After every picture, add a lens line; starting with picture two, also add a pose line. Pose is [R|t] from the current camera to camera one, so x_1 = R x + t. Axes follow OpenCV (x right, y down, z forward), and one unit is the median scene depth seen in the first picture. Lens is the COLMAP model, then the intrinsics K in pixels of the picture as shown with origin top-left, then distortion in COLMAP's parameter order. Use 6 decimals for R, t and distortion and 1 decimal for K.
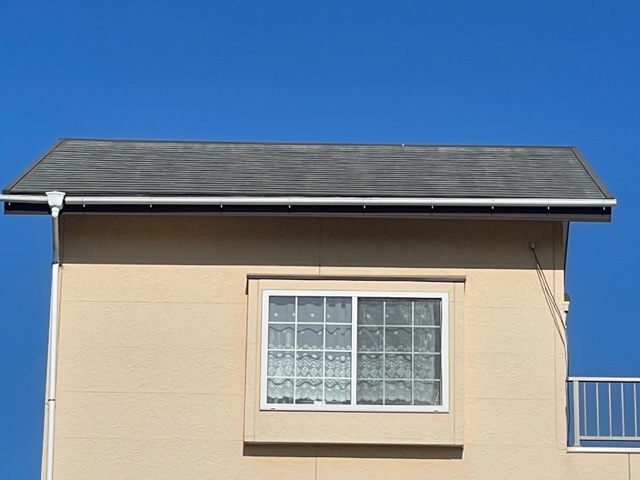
lens RADIAL K [[2622.9, 0, 320.0], [0, 2622.9, 240.0], [0, 0, 1]] dist [-0.175071, 0.321804]
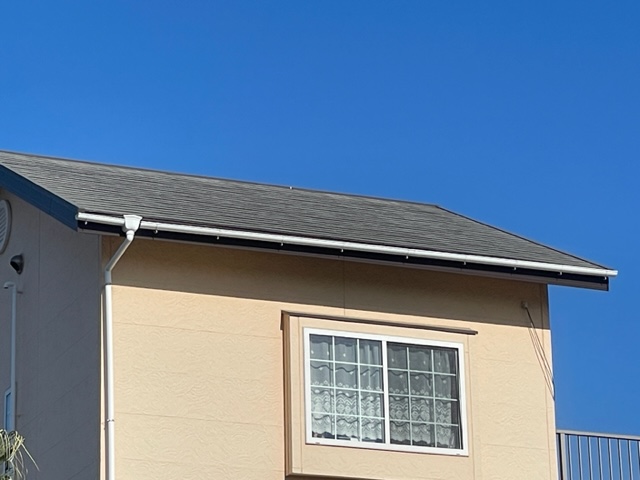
lens RADIAL K [[2622.9, 0, 320.0], [0, 2622.9, 240.0], [0, 0, 1]] dist [-0.175071, 0.321804]
pose [[0.911707, 0.091462, 0.400530, -0.438845], [-0.095086, 0.995410, -0.010865, -0.004840], [-0.399685, -0.028179, 0.916219, 0.044792]]
